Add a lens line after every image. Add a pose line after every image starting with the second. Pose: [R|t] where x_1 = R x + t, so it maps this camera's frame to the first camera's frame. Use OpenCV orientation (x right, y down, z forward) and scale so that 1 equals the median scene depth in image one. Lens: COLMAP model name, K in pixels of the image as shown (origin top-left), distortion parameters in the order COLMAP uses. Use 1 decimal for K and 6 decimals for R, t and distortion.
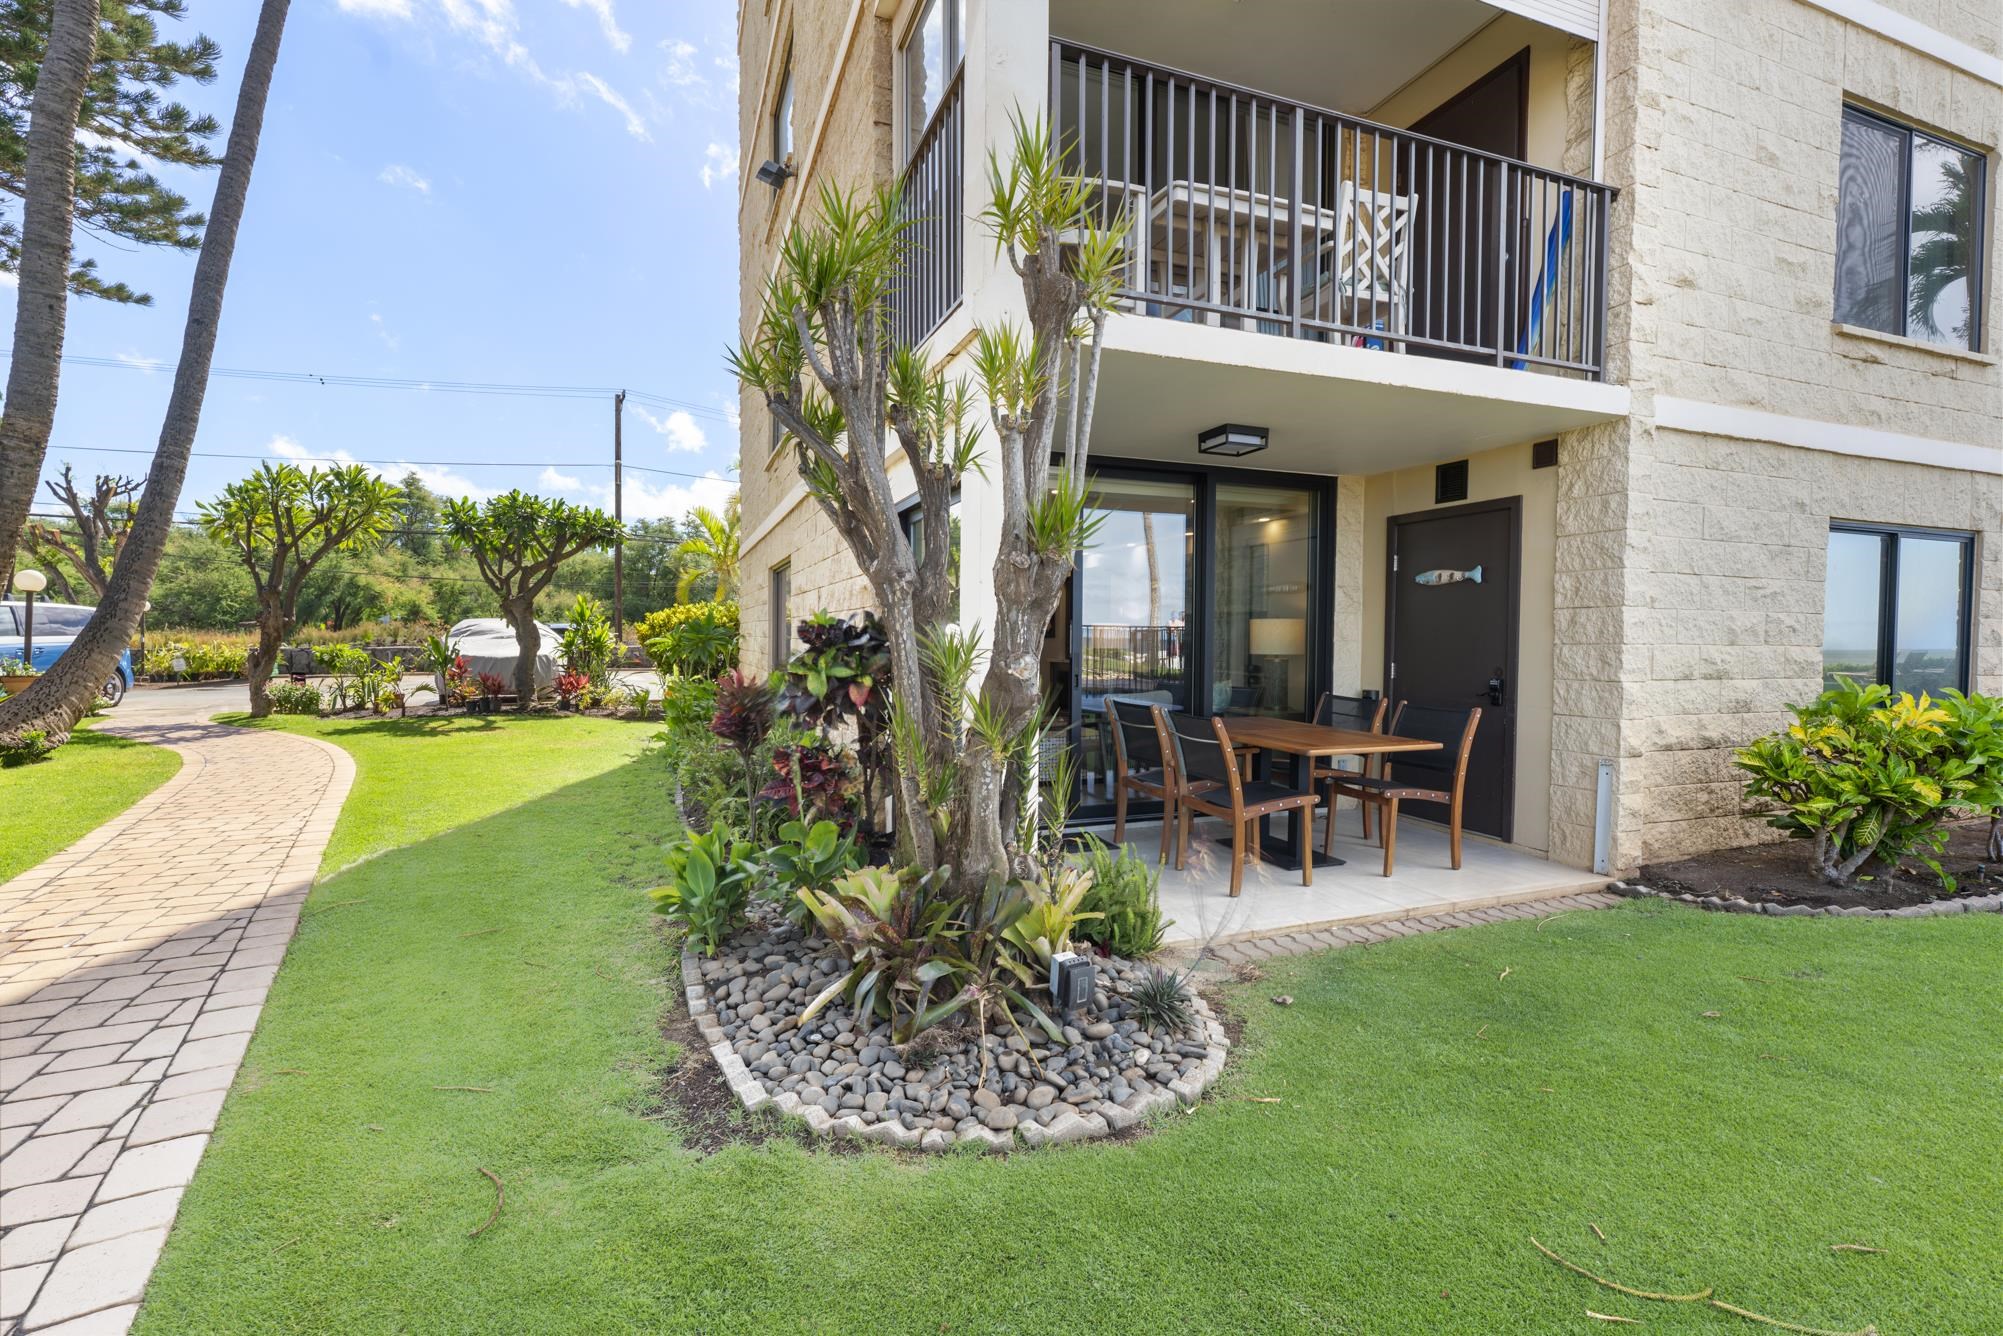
lens RADIAL K [[891.2, 0, 988.6], [0, 891.2, 674.2], [0, 0, 1]] dist [-0.003886, -0.000810]
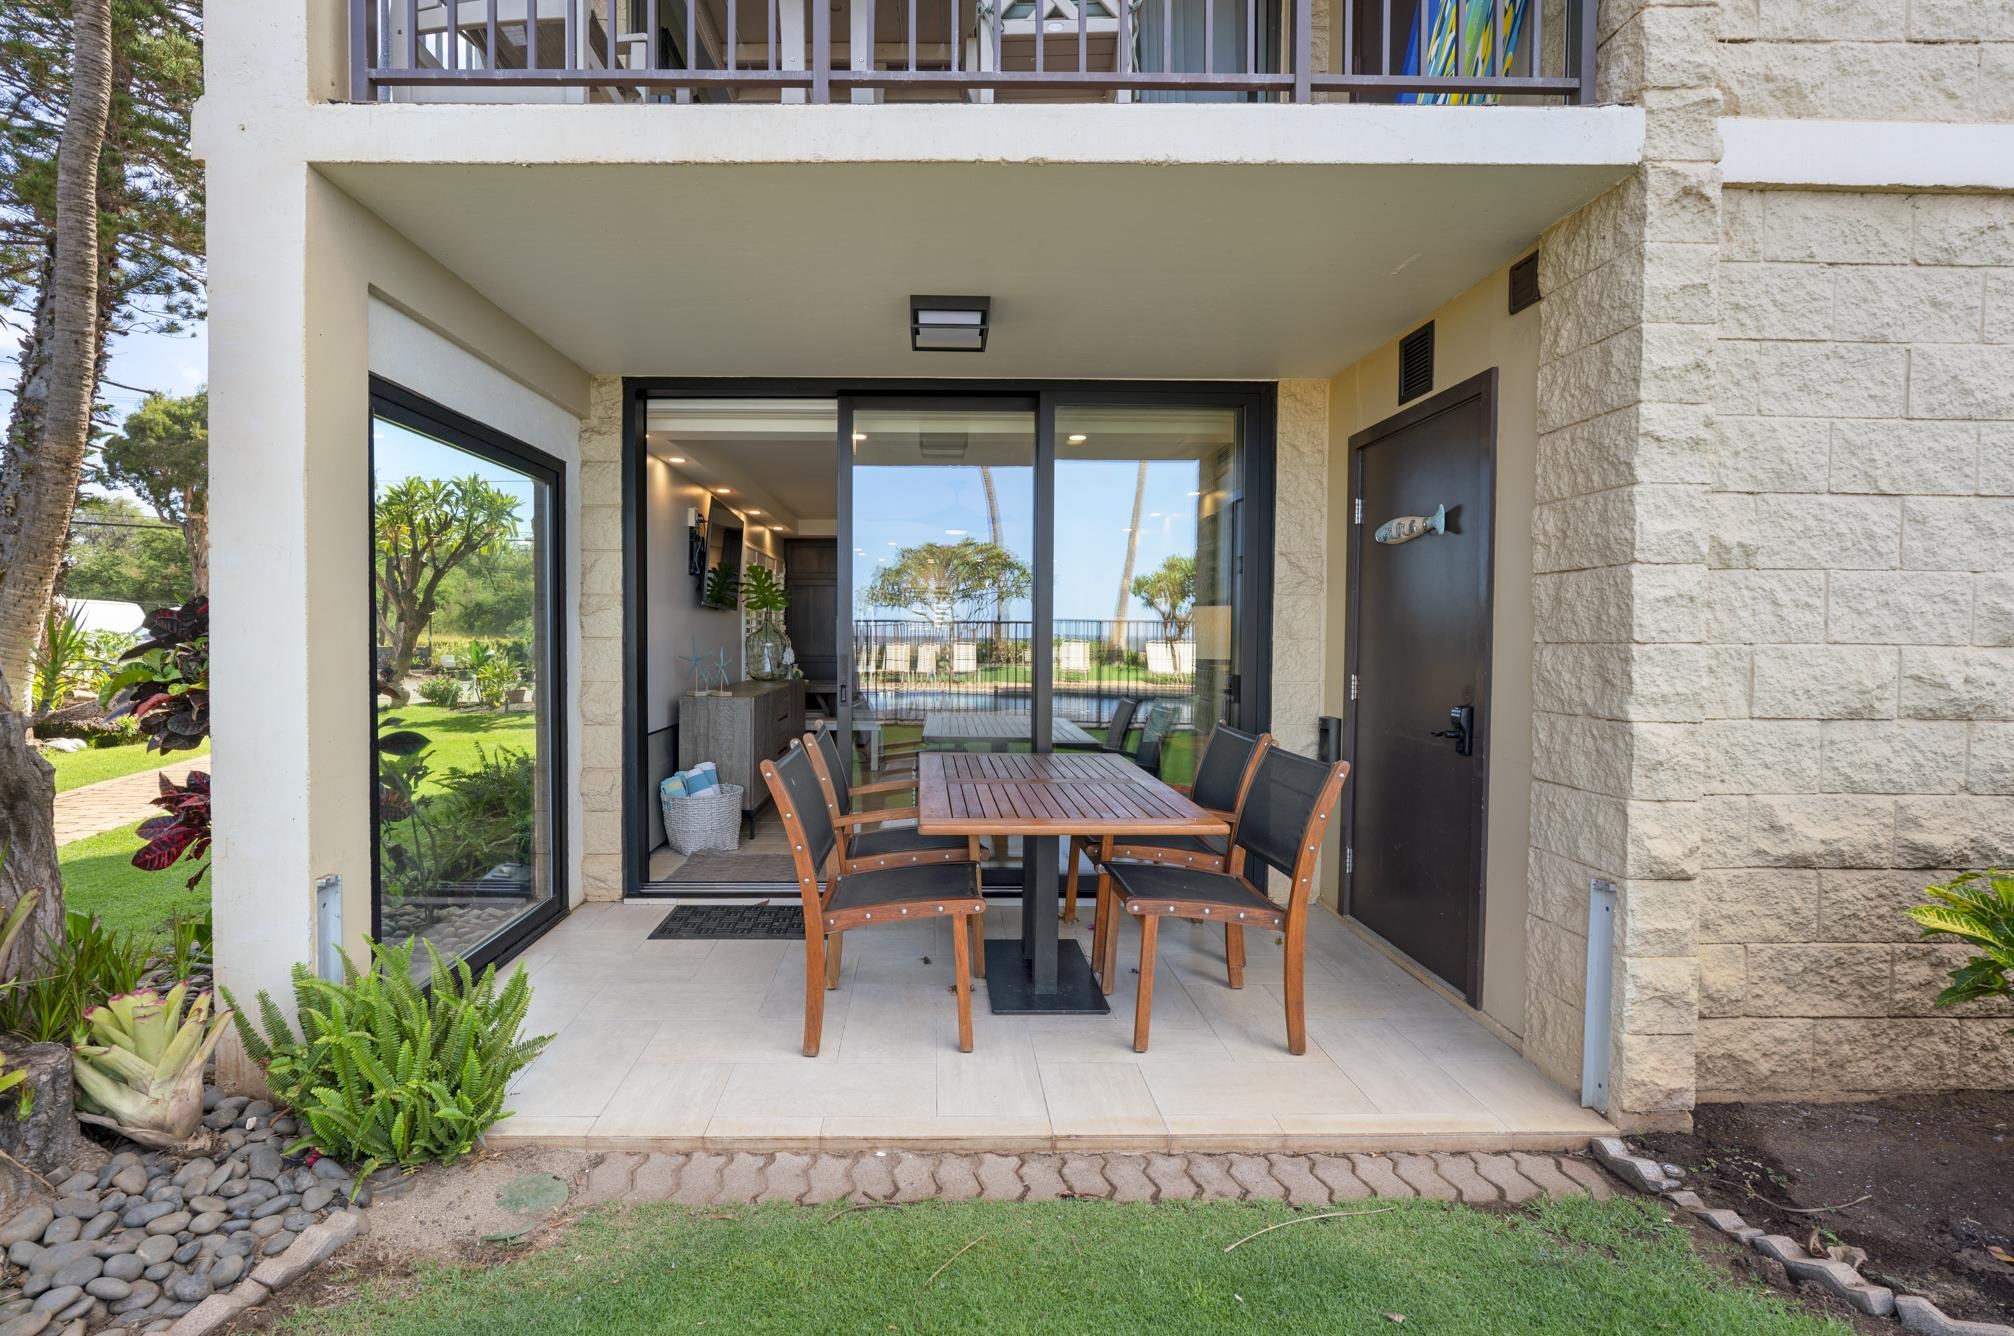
lens RADIAL K [[896.1, 0, 1016.5], [0, 896.1, 667.1], [0, 0, 1]] dist [-0.003886, -0.000810]
pose [[0.938851, 0.011480, -0.344132, 0.539060], [-0.014321, 0.999881, -0.005713, -0.012800], [0.344025, 0.010292, 0.938904, 0.411465]]
